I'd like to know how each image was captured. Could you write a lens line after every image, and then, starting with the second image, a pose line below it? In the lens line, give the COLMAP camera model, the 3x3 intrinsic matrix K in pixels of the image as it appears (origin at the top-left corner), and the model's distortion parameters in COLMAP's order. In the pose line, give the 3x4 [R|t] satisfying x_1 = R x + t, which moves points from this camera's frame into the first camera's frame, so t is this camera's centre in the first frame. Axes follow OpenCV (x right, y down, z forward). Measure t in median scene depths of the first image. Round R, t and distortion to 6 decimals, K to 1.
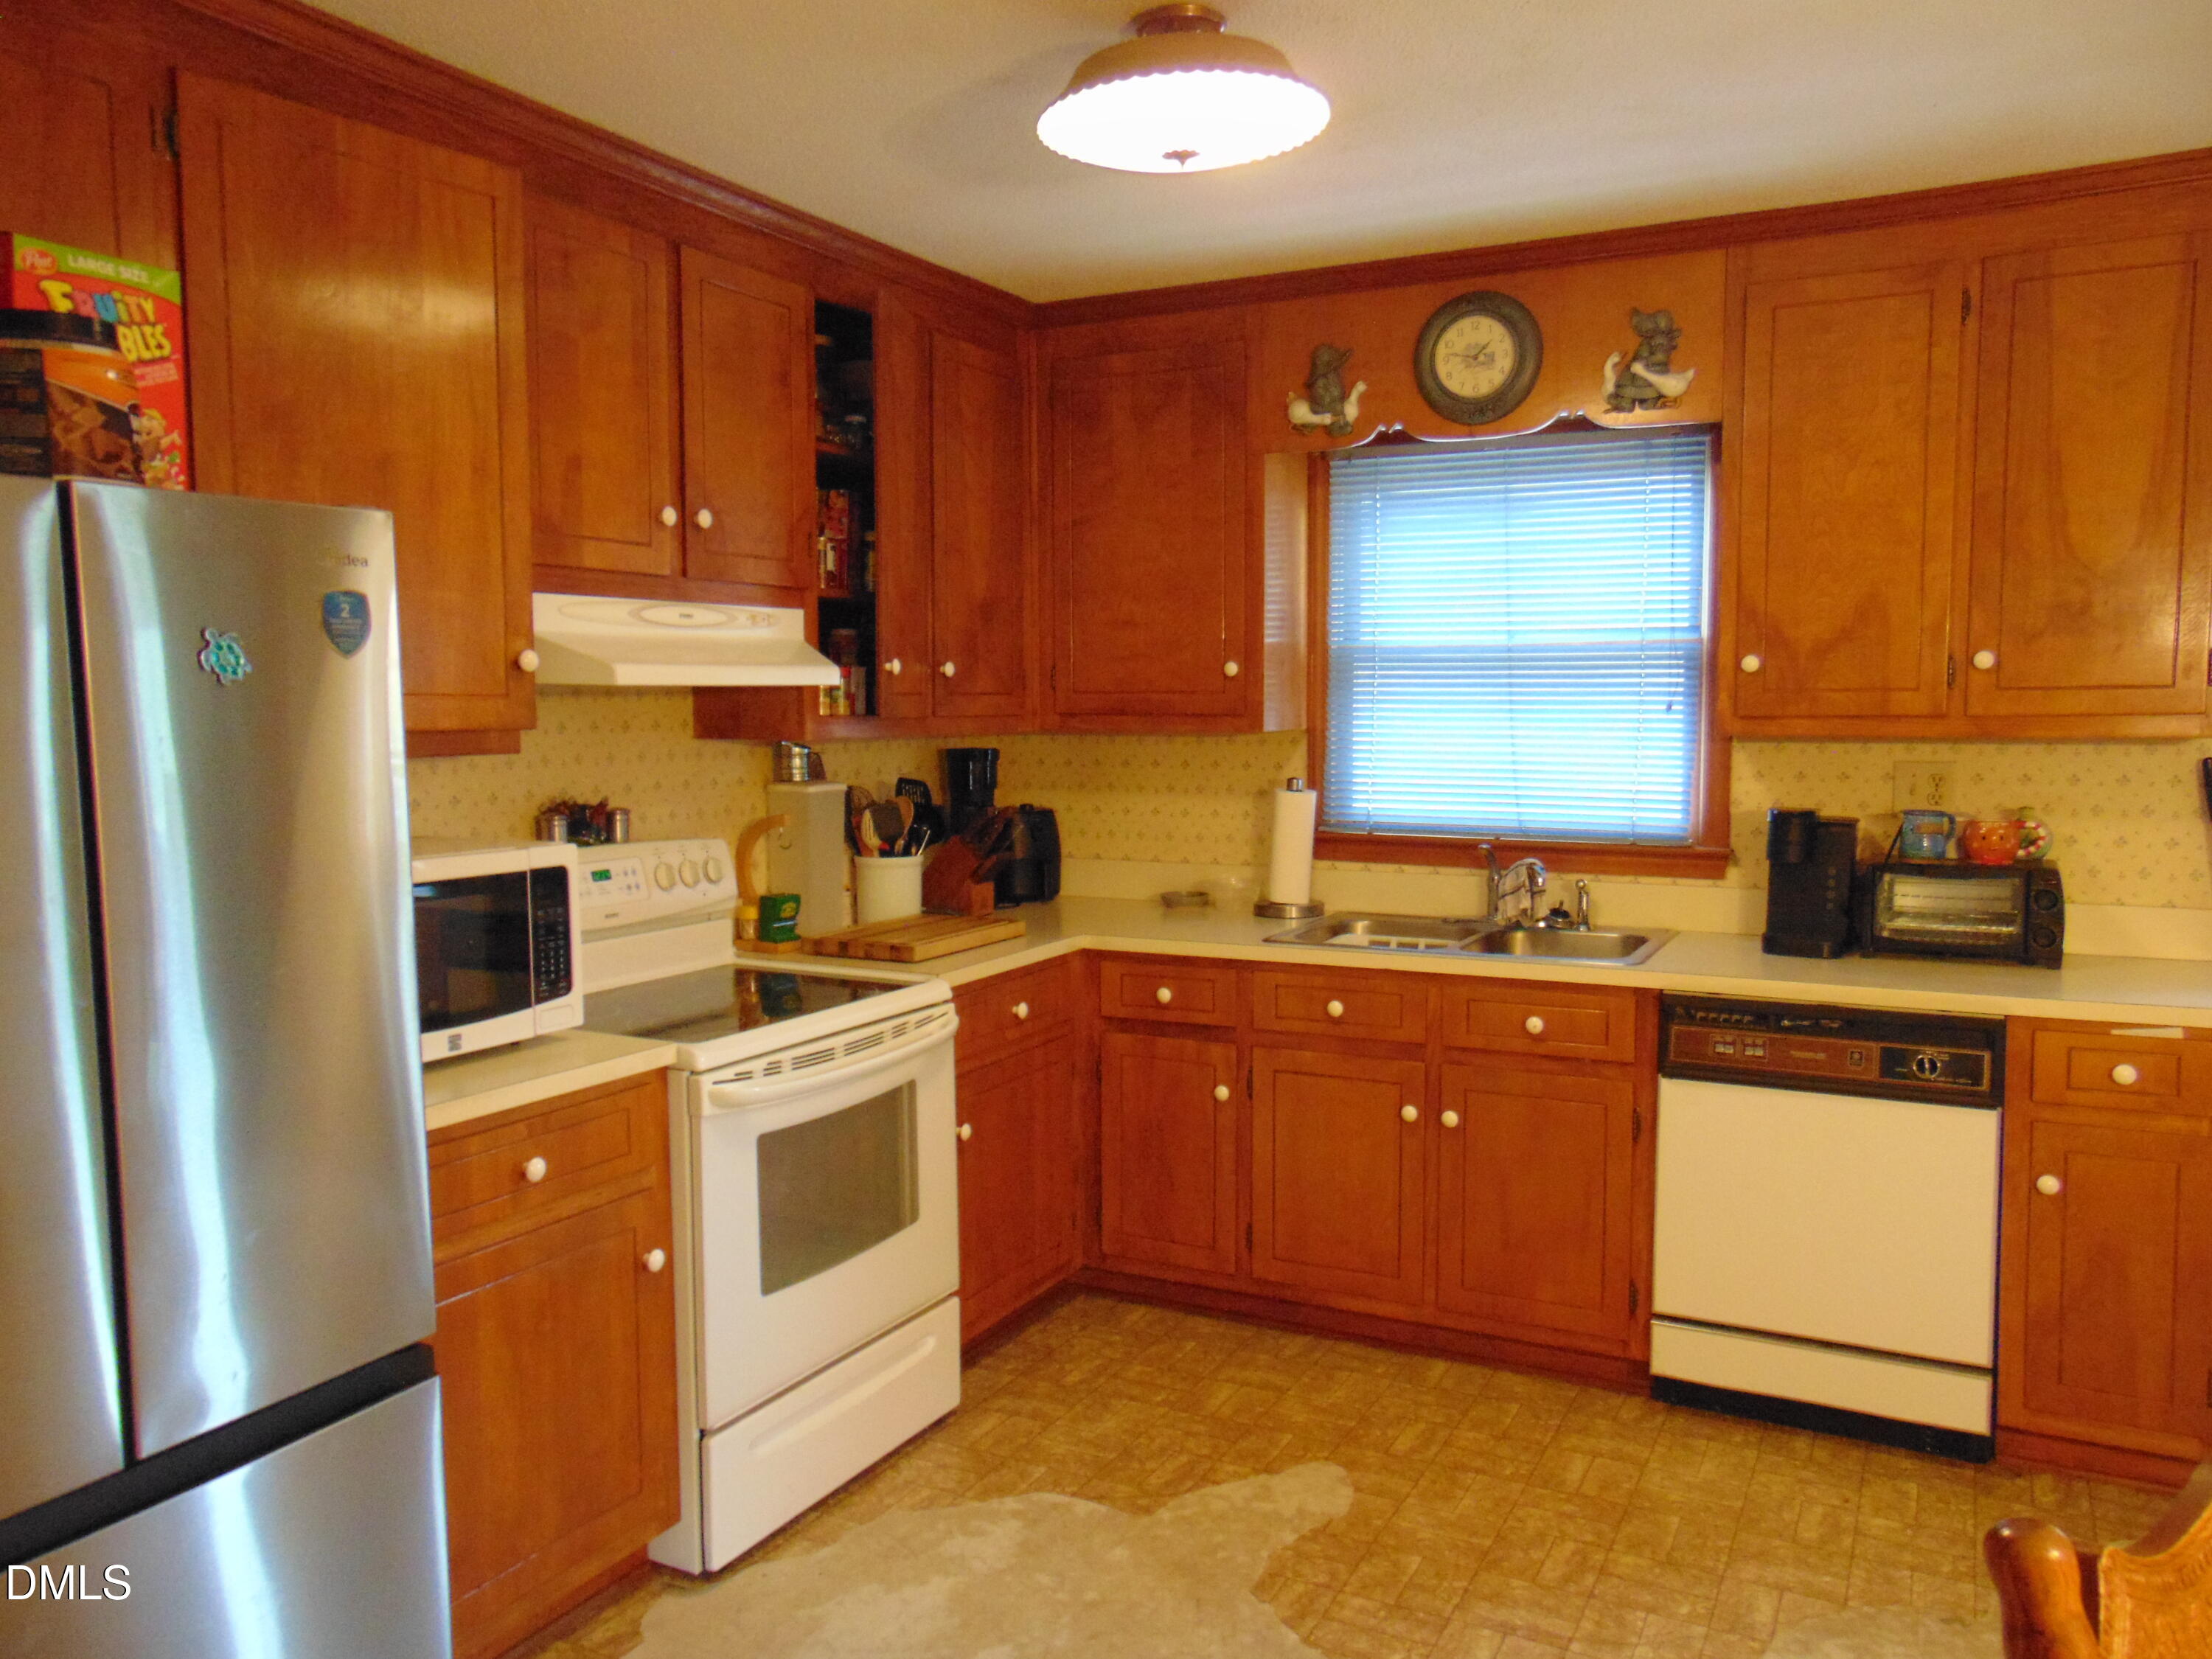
lens RADIAL K [[1641.6, 0, 1102.4], [0, 1641.6, 841.3], [0, 0, 1]] dist [-0.010410, 0.021280]
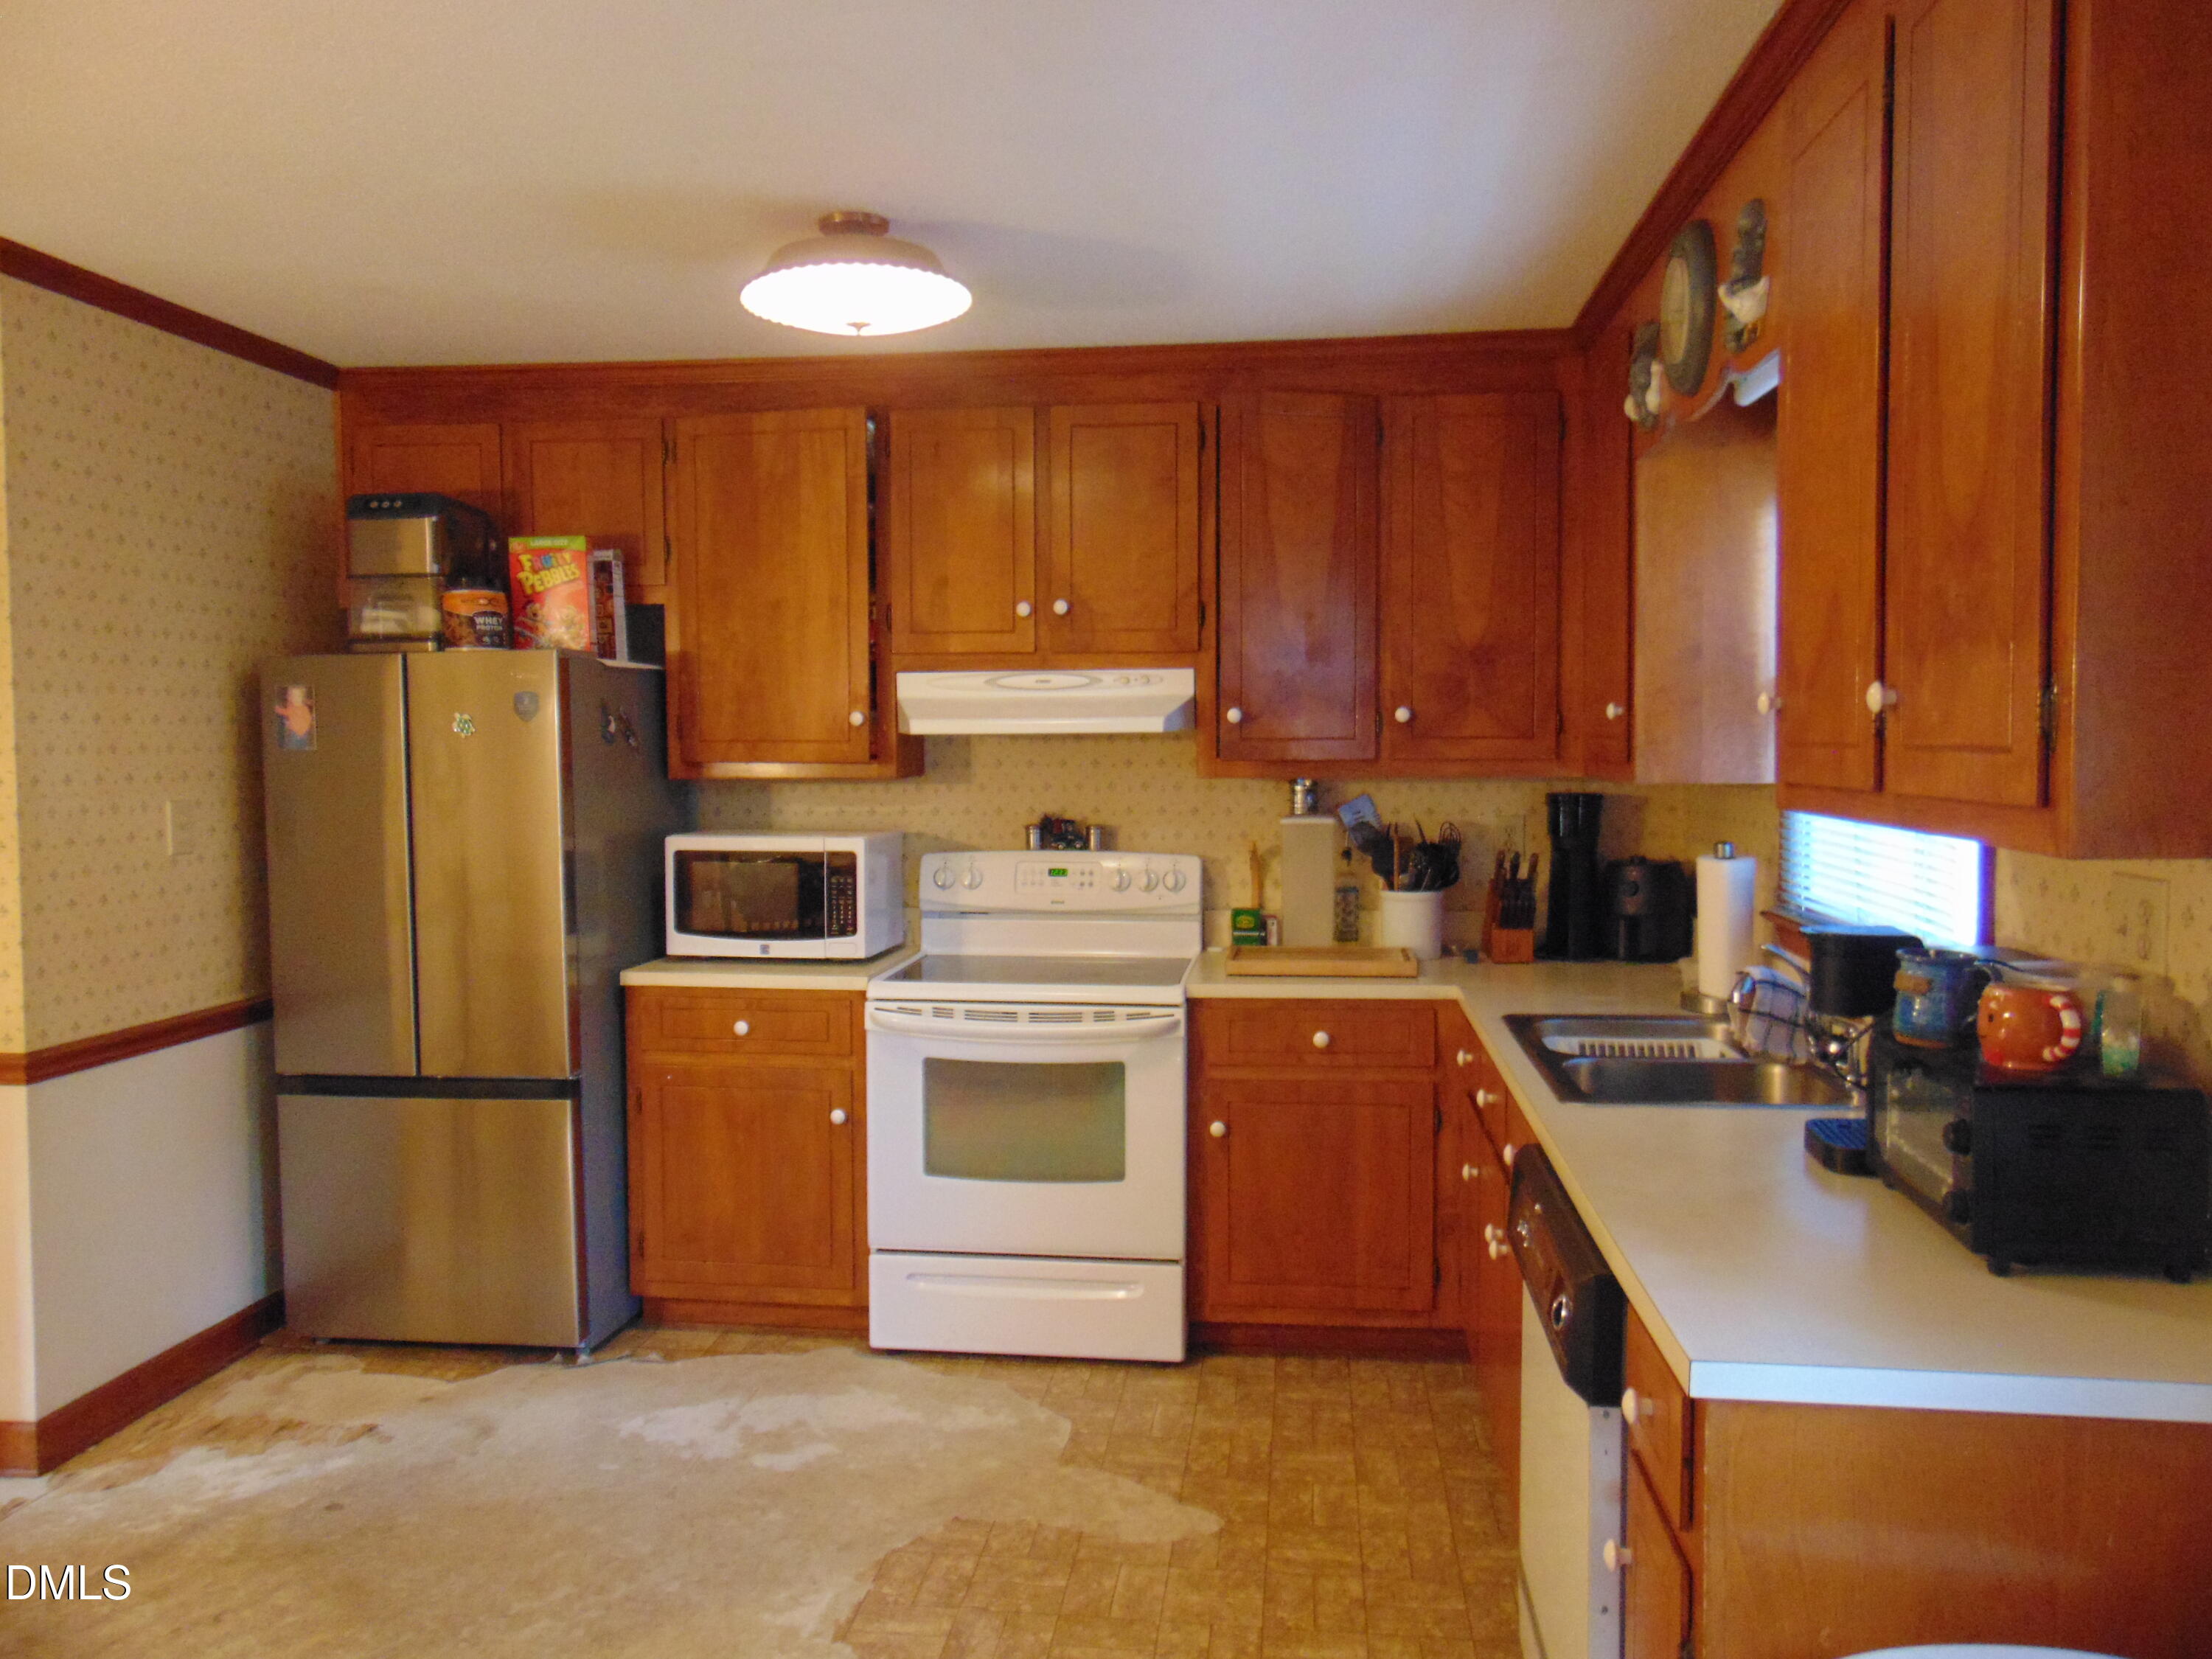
lens RADIAL K [[1641.6, 0, 1113.4], [0, 1641.6, 839.4], [0, 0, 1]] dist [-0.010410, 0.021280]
pose [[0.366575, 0.061129, -0.928378, 0.948605], [-0.079387, 0.996255, 0.034252, -0.054705], [0.926996, 0.061146, 0.370055, 0.521564]]
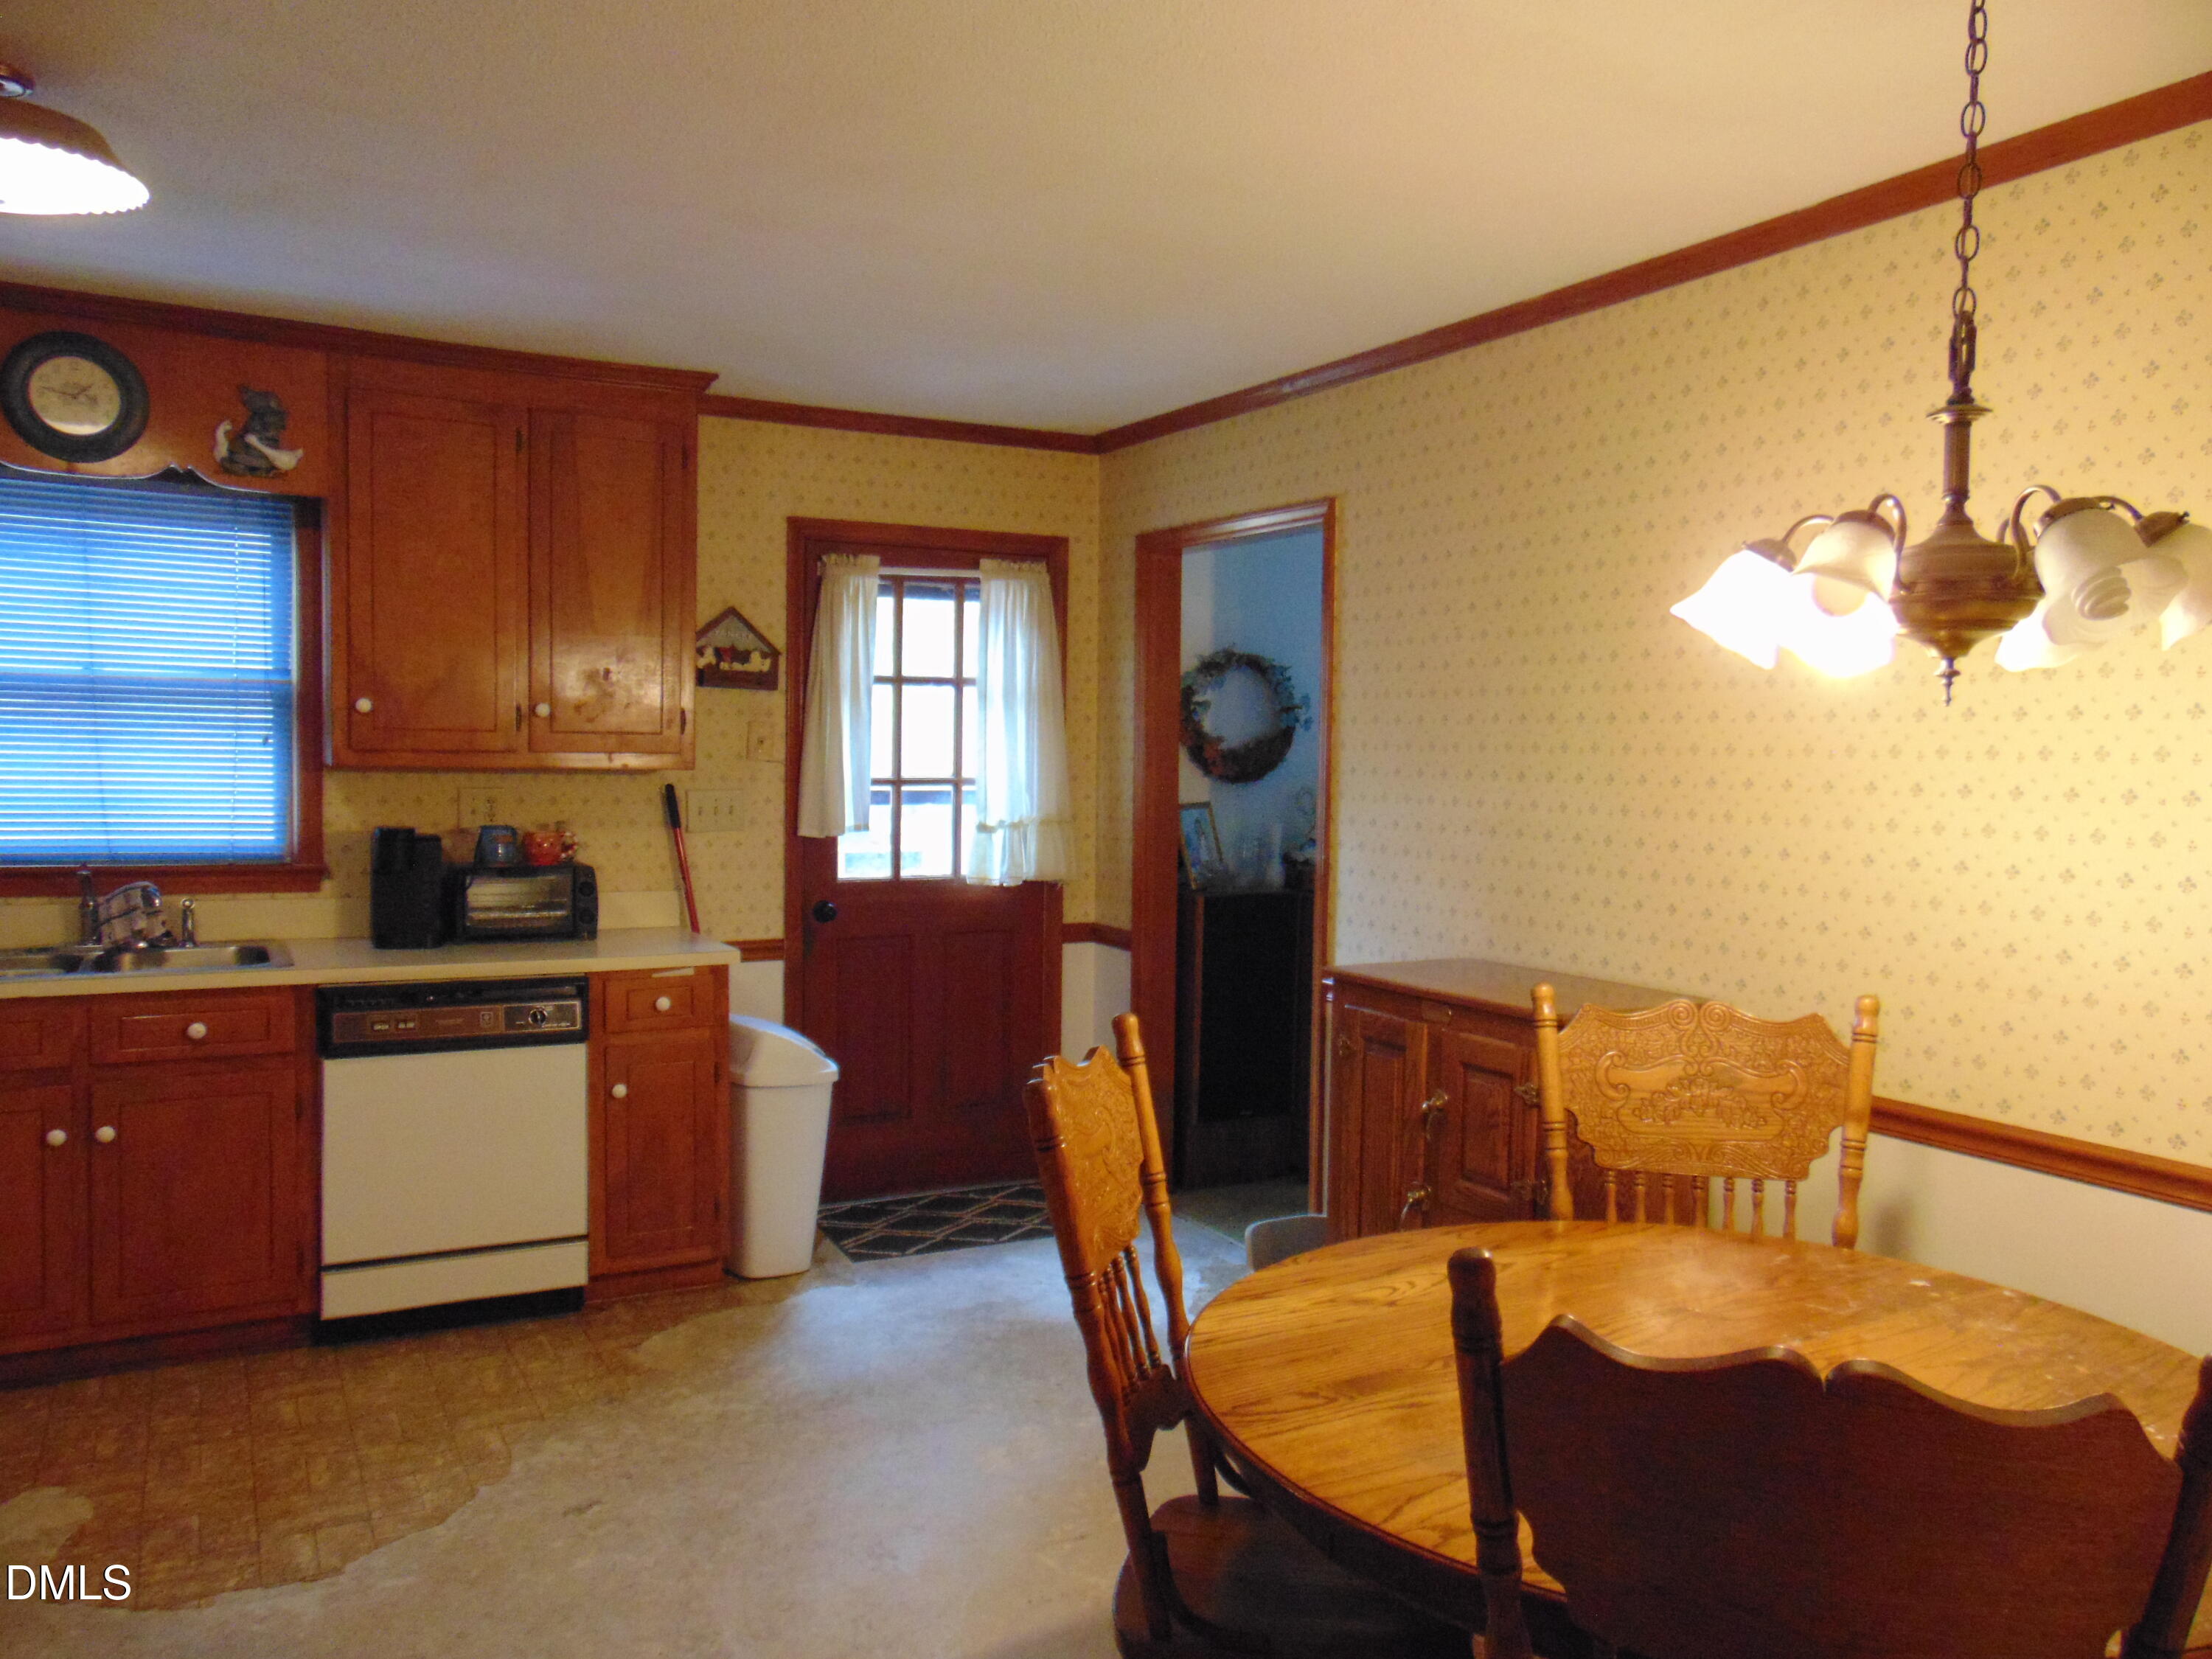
lens RADIAL K [[1641.6, 0, 1117.3], [0, 1641.6, 826.2], [0, 0, 1]] dist [-0.010410, 0.021280]
pose [[0.545510, -0.022507, 0.837802, -0.316264], [0.046752, 0.998900, -0.003606, 0.009286], [-0.836799, 0.041136, 0.545962, -0.107850]]
